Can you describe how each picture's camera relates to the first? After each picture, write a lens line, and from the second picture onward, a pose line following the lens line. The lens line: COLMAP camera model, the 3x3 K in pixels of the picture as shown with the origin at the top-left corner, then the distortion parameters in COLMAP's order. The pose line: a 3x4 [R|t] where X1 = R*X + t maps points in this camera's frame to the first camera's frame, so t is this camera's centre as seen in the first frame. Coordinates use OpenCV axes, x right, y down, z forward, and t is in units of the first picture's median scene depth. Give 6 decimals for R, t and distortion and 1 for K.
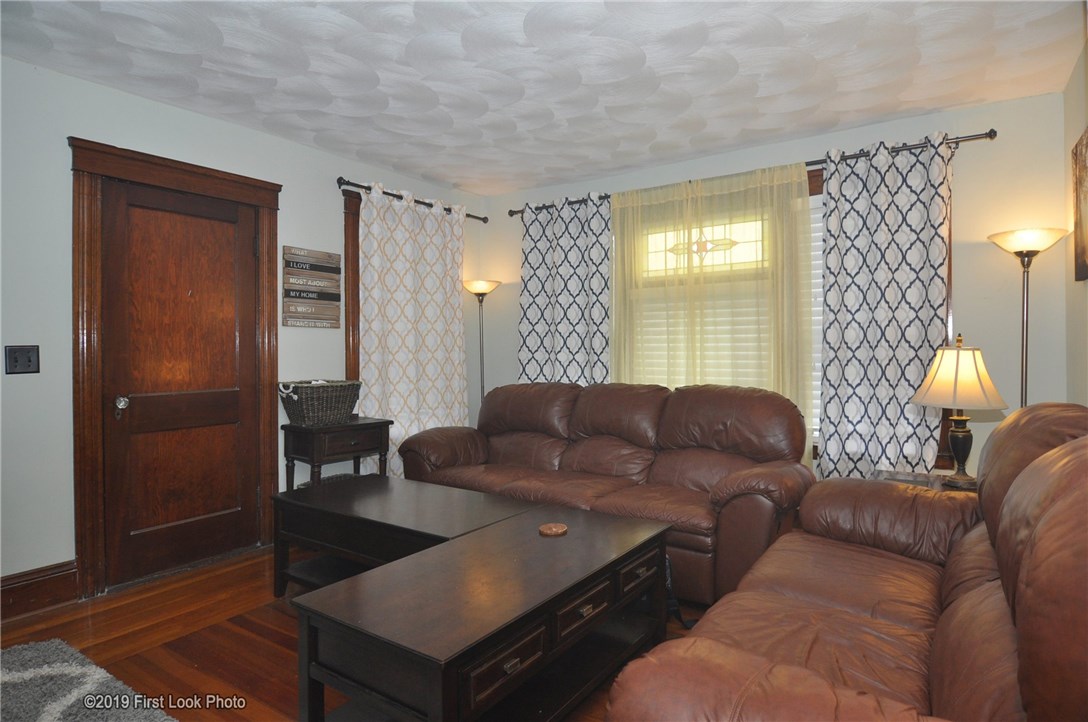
lens RADIAL K [[590.7, 0, 566.0], [0, 590.7, 342.9], [0, 0, 1]] dist [-0.014566, -0.004049]
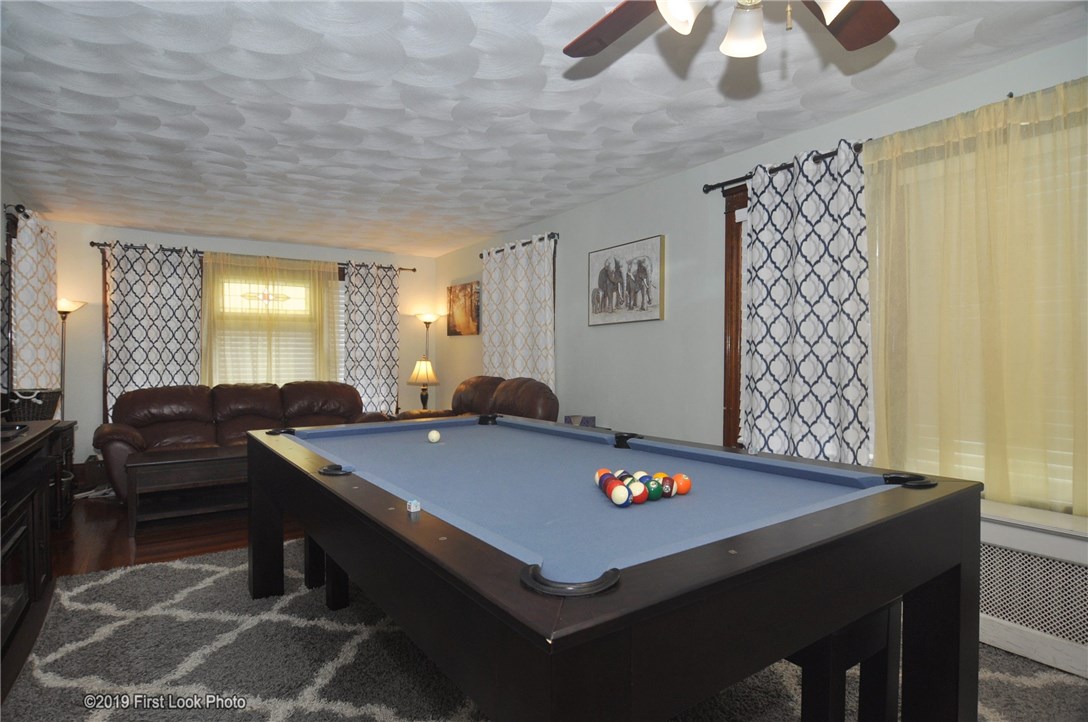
lens RADIAL K [[590.7, 0, 560.9], [0, 590.7, 359.9], [0, 0, 1]] dist [-0.014566, -0.004049]
pose [[0.361618, 0.001295, 0.932325, -1.049119], [-0.006887, 0.999975, 0.001282, -0.000400], [-0.932301, -0.006884, 0.361618, -0.343916]]
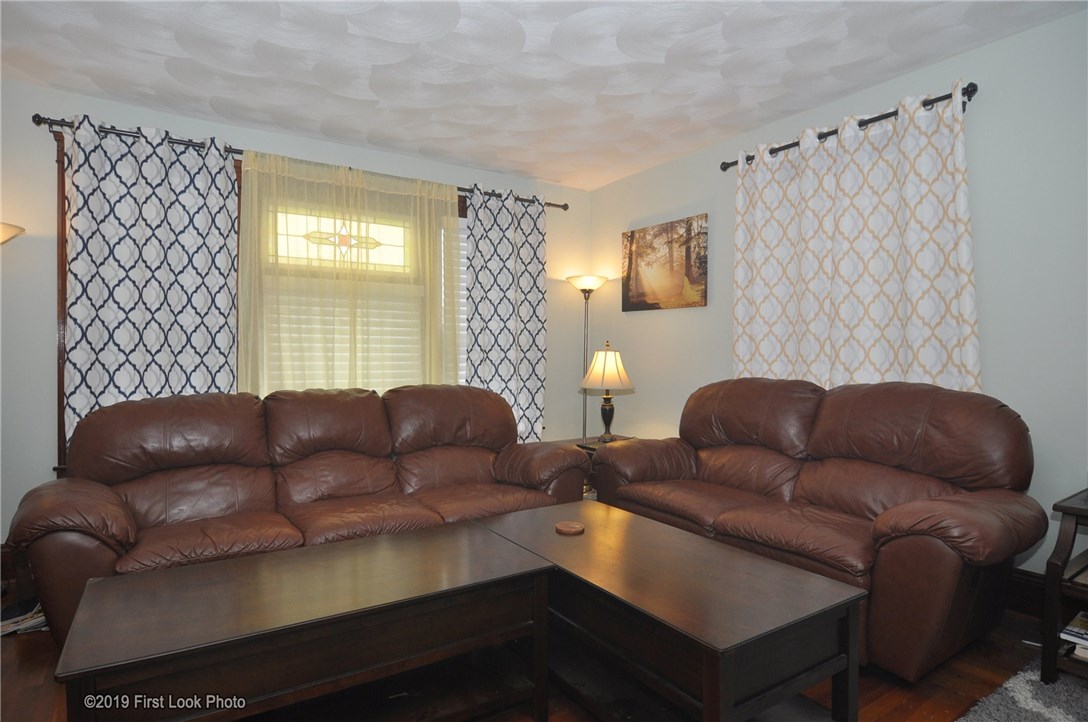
lens RADIAL K [[590.7, 0, 543.7], [0, 590.7, 364.4], [0, 0, 1]] dist [-0.014566, -0.004049]
pose [[0.394152, -0.009677, 0.918994, -0.549892], [-0.013347, 0.999779, 0.016252, 0.015191], [-0.918948, -0.018672, 0.393936, 0.370689]]
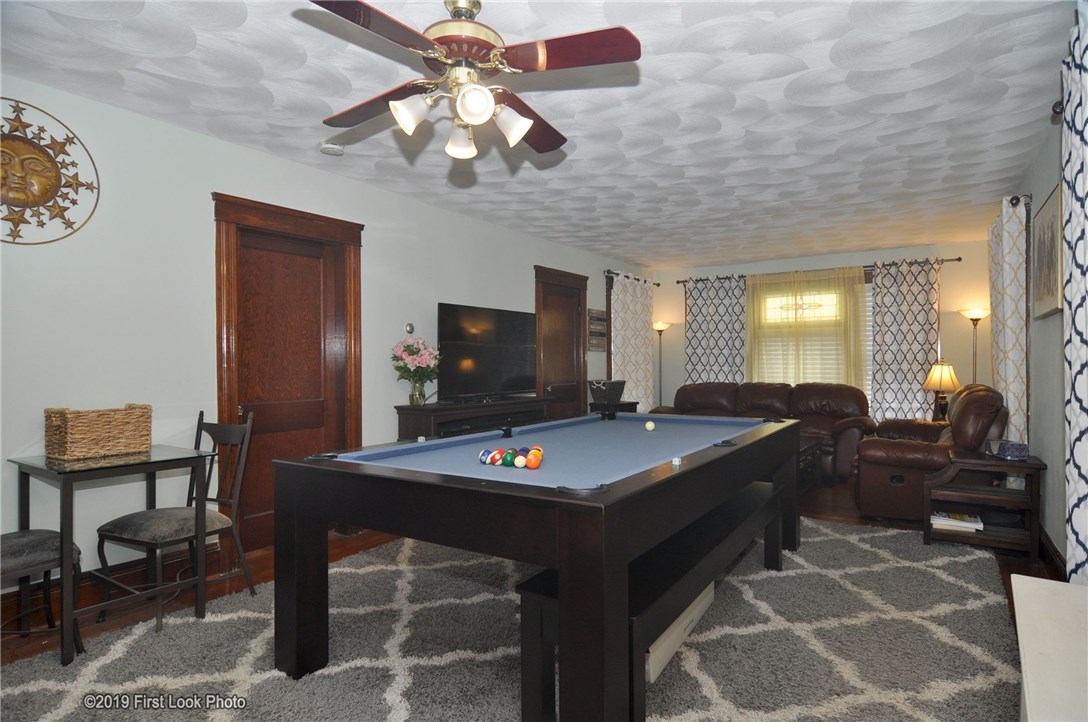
lens RADIAL K [[590.7, 0, 556.5], [0, 590.7, 347.4], [0, 0, 1]] dist [-0.014566, -0.004049]
pose [[0.999985, 0.003999, -0.003711, -0.547602], [-0.004045, 0.999914, -0.012481, -0.015368], [0.003661, 0.012495, 0.999915, -0.857181]]
